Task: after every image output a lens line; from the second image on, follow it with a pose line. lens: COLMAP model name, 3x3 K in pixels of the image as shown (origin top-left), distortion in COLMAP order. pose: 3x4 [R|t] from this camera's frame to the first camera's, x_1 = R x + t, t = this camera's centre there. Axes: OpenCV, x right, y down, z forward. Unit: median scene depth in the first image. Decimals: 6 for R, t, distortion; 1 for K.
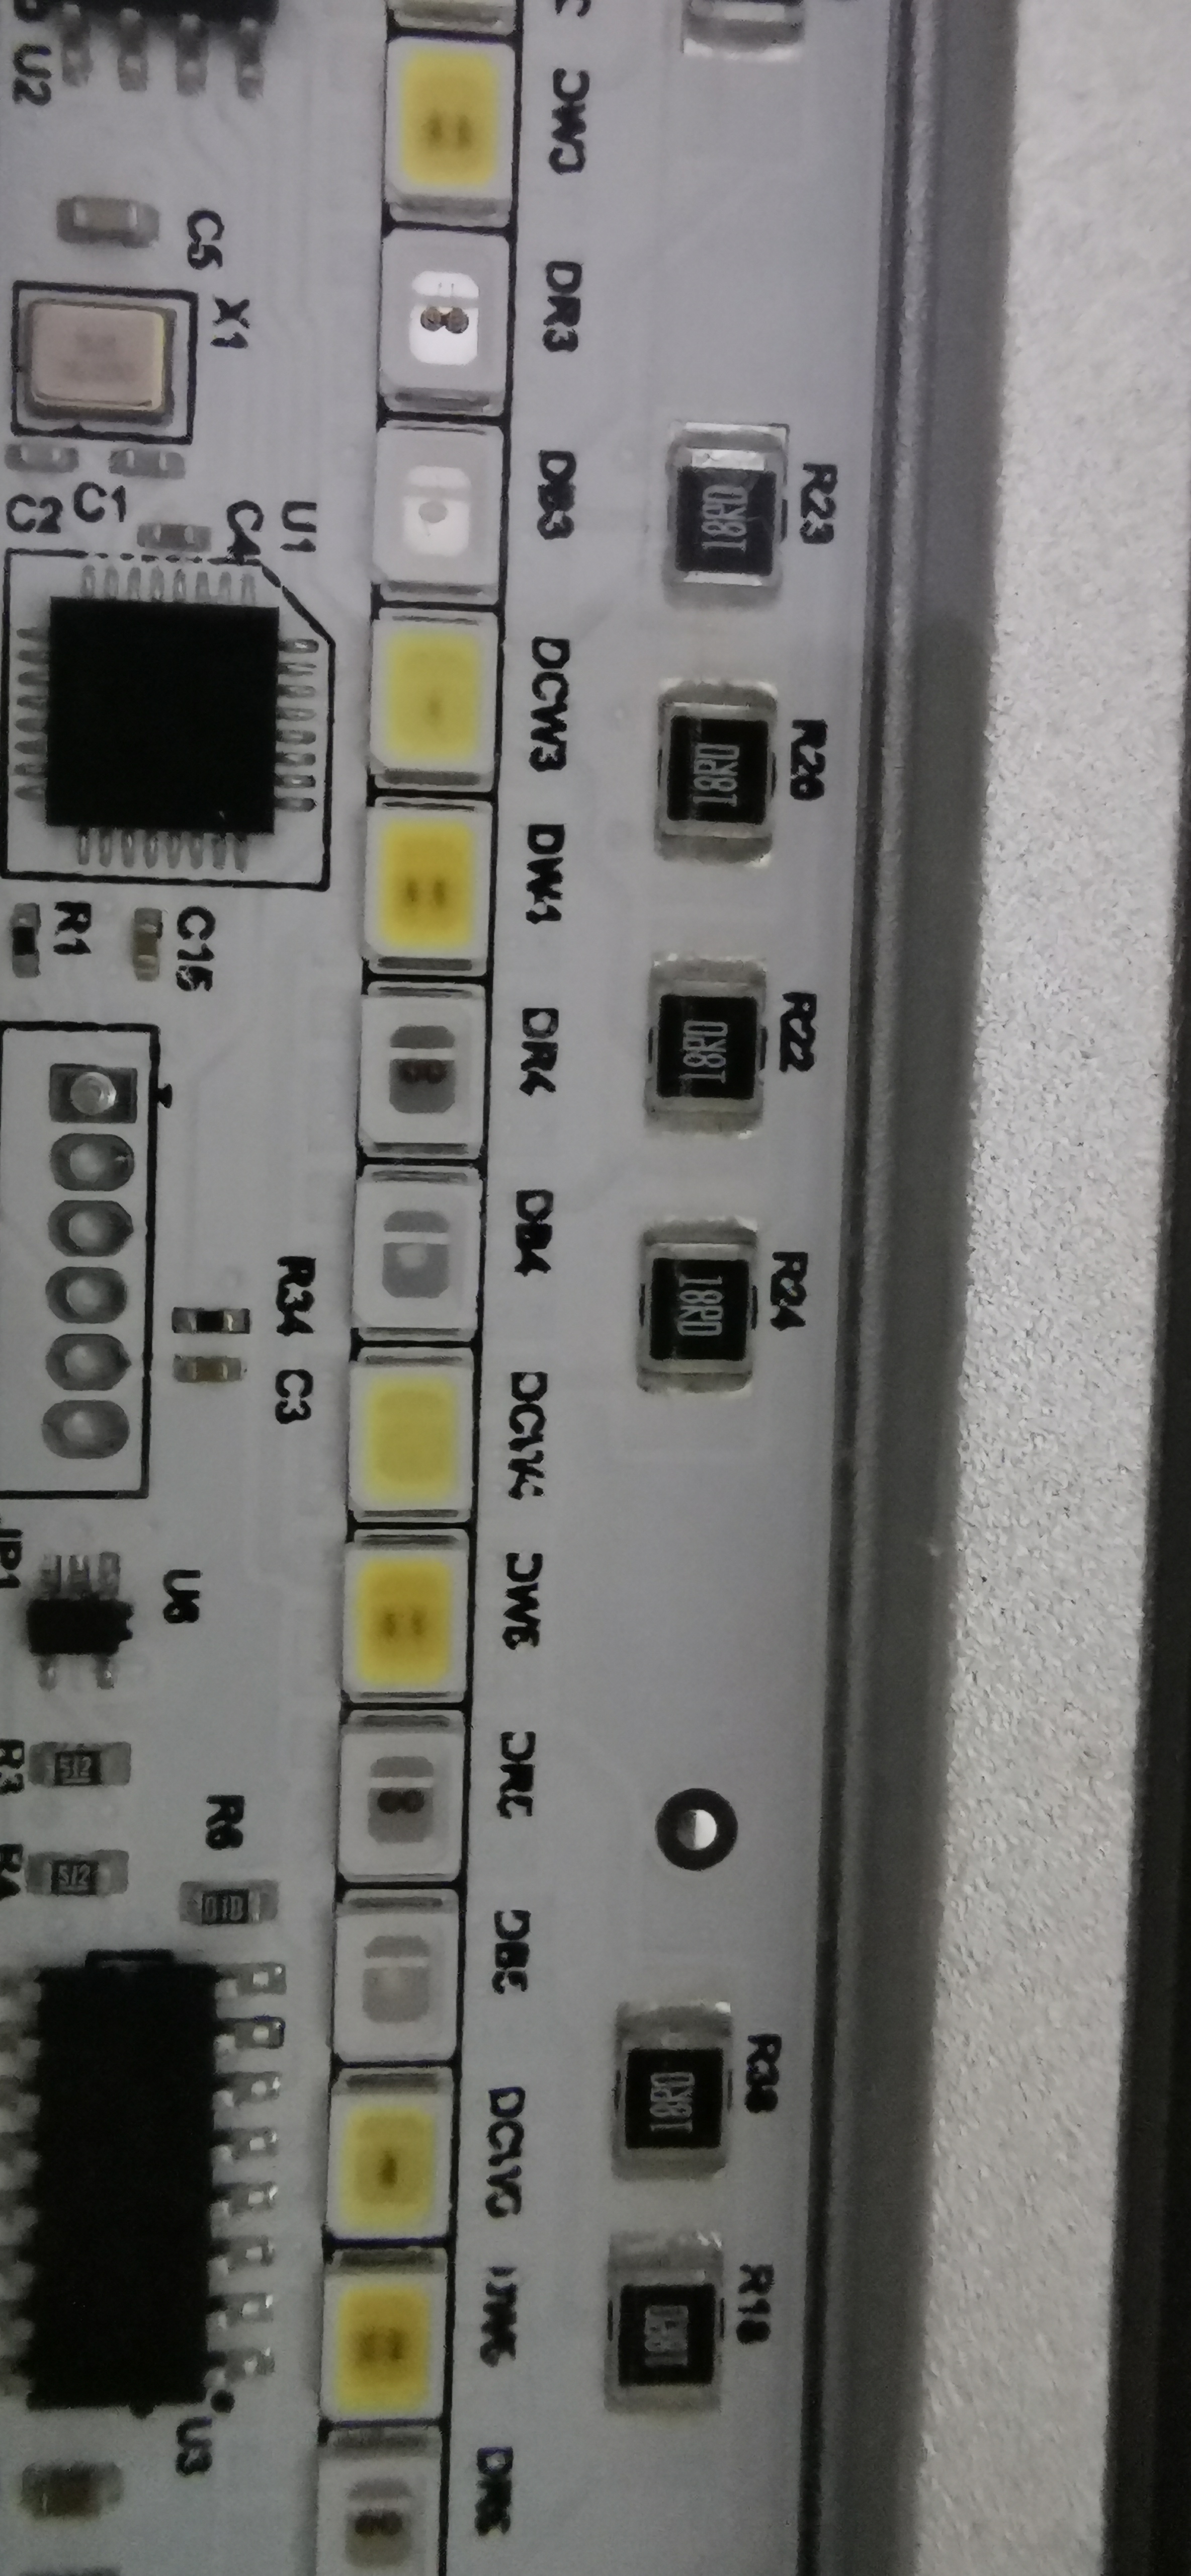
lens RADIAL K [[1146.2, 0, 595.5], [0, 1146.2, 1288.0], [0, 0, 1]] dist [0.005387, -0.000343]
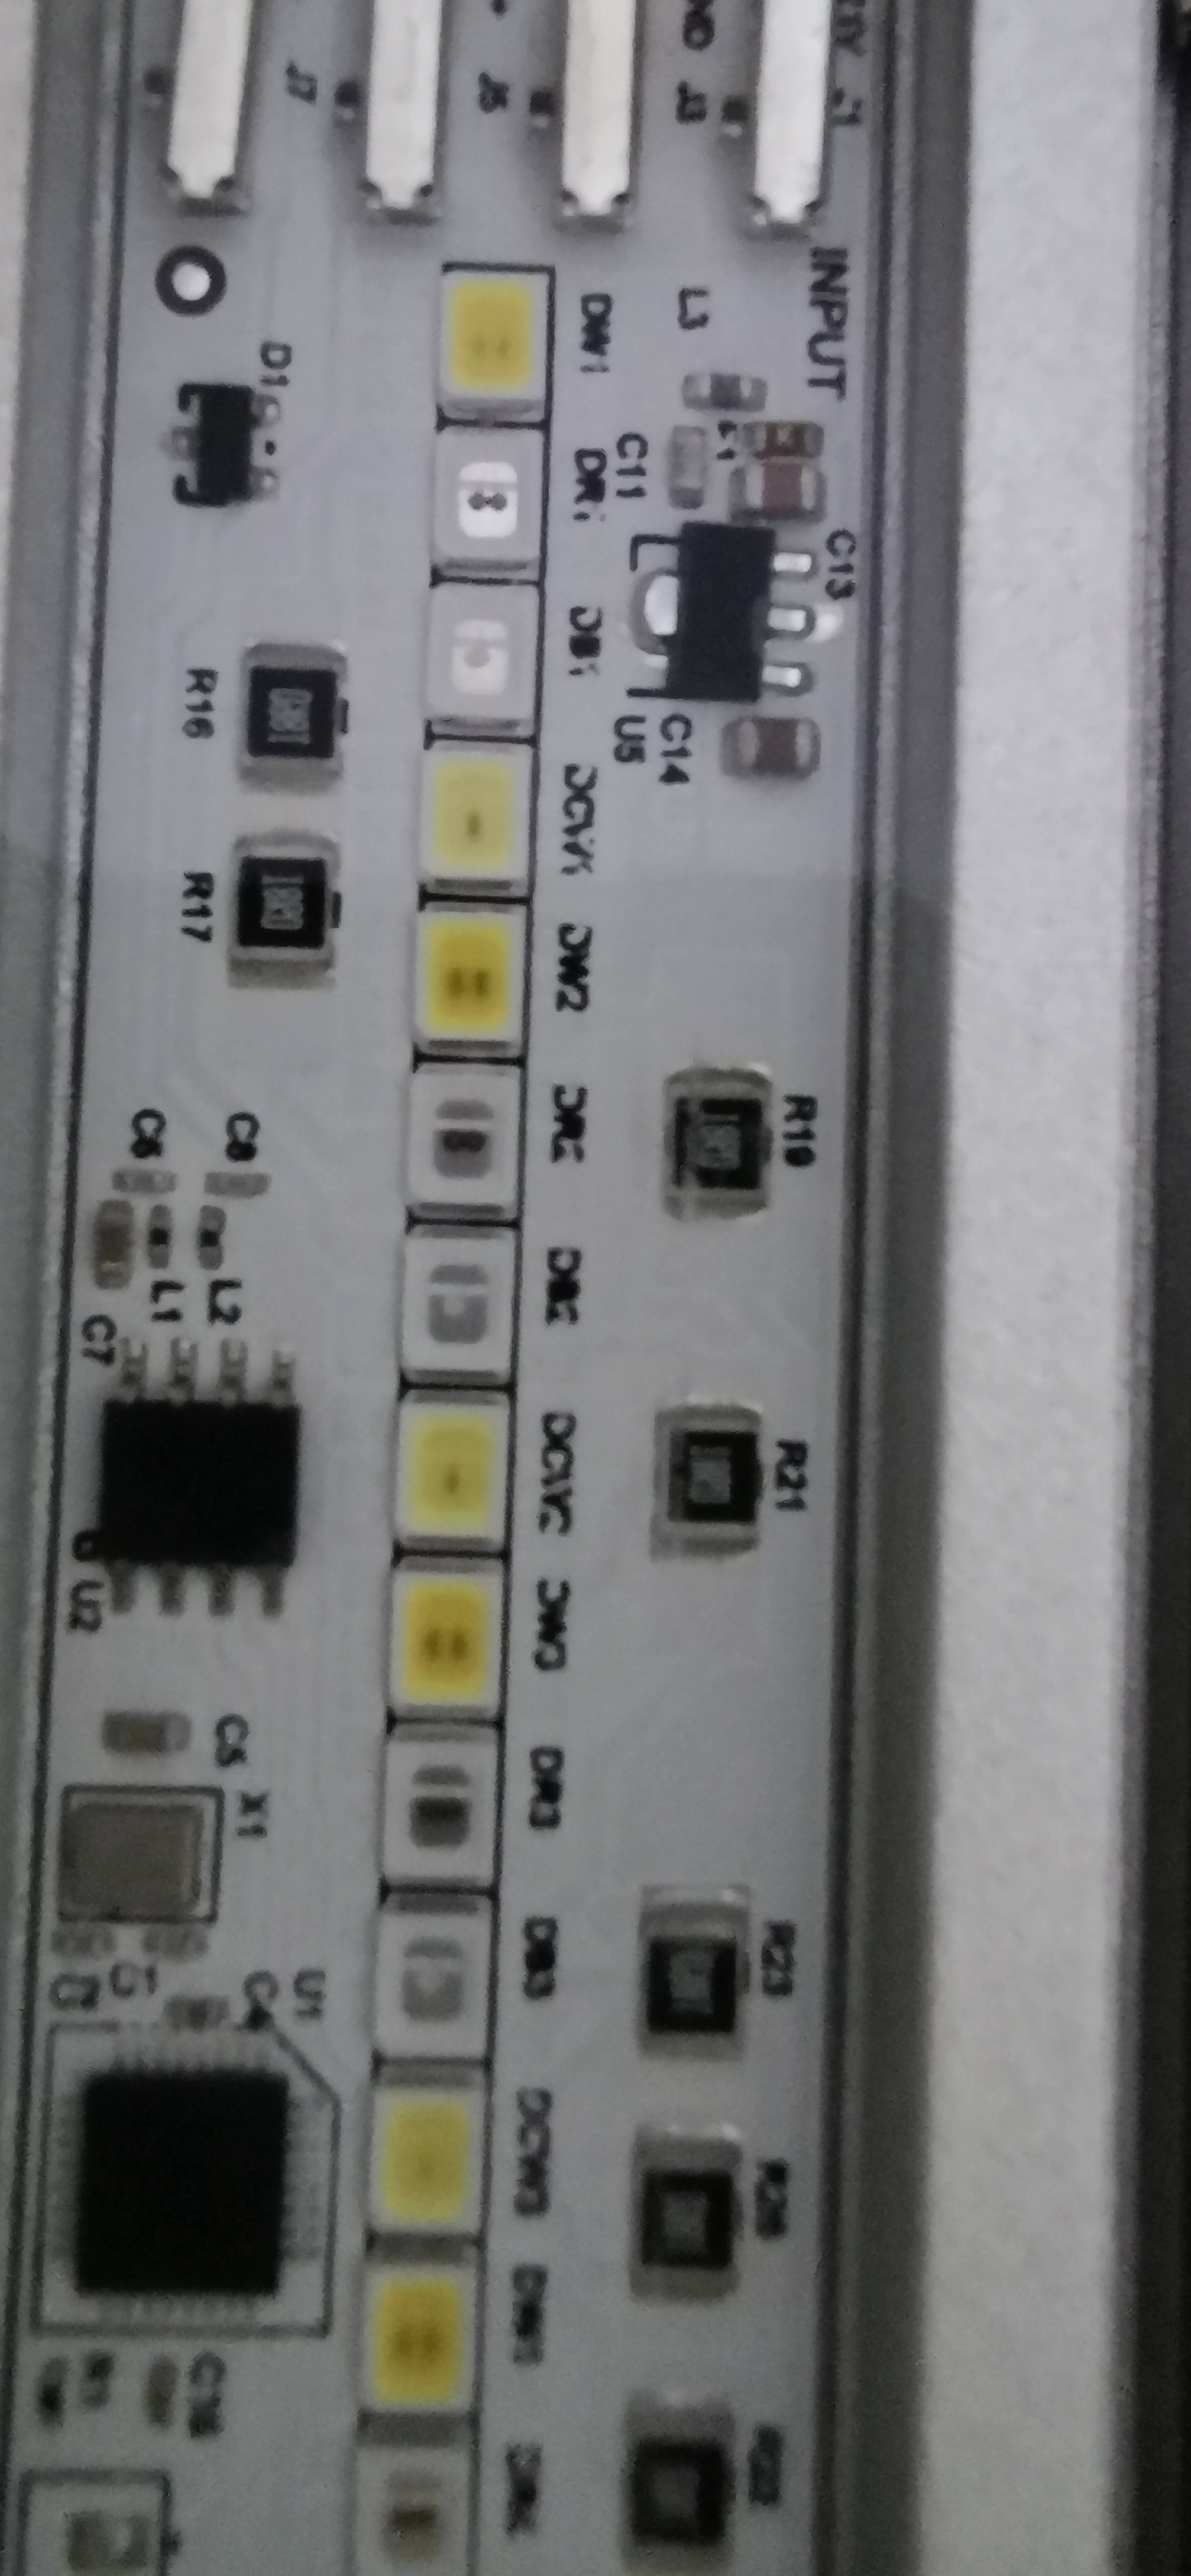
lens RADIAL K [[1034.2, 0, 583.7], [0, 1034.2, 1286.8], [0, 0, 1]] dist [-0.001621, 0.005218]
pose [[0.999449, -0.000256, -0.033197, 0.041245], [-0.001554, 0.998513, -0.054485, -1.281312], [0.033162, 0.054507, 0.997963, -0.028410]]
